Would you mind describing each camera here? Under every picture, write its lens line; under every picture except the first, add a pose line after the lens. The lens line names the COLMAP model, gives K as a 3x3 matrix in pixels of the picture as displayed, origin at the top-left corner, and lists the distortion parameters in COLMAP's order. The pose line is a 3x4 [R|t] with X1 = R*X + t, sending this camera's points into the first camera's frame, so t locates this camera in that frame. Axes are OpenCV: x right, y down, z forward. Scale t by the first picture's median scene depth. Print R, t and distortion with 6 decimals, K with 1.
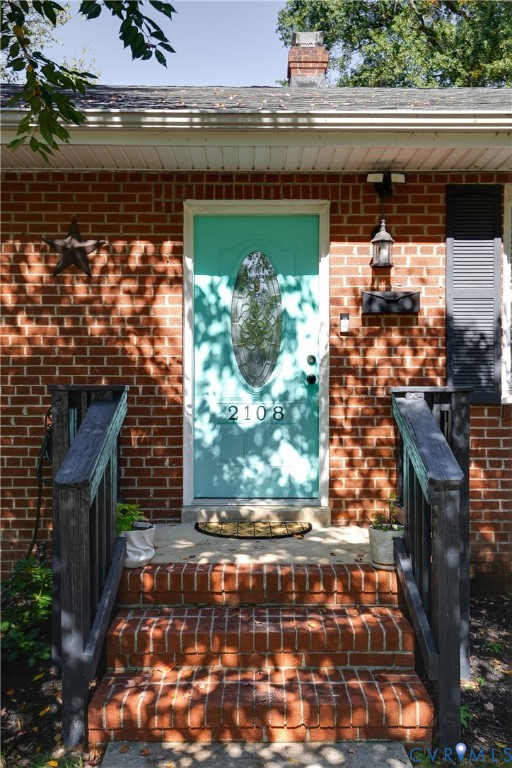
lens RADIAL K [[723.6, 0, 257.9], [0, 723.6, 383.6], [0, 0, 1]] dist [0.100613, 0.000000]
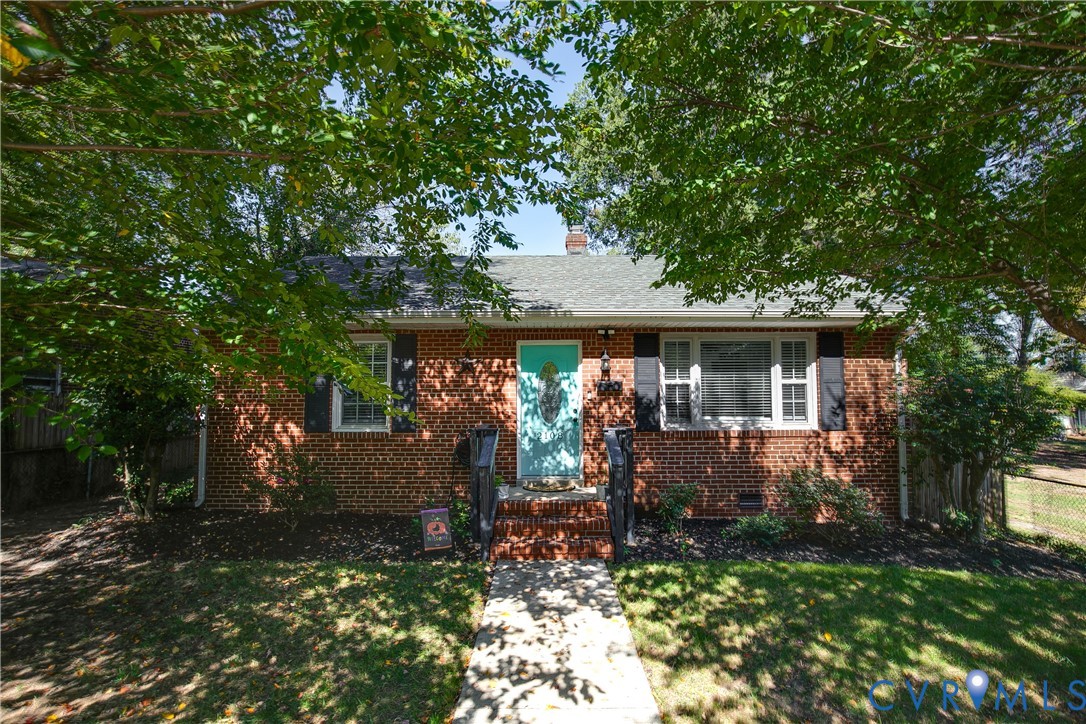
lens RADIAL K [[562.6, 0, 564.1], [0, 562.6, 376.4], [0, 0, 1]] dist [-0.001804, 0.000005]
pose [[0.999740, -0.006297, 0.021934, 0.005517], [0.007085, 0.999325, -0.036059, -0.079363], [-0.021692, 0.036205, 0.999109, -0.716718]]
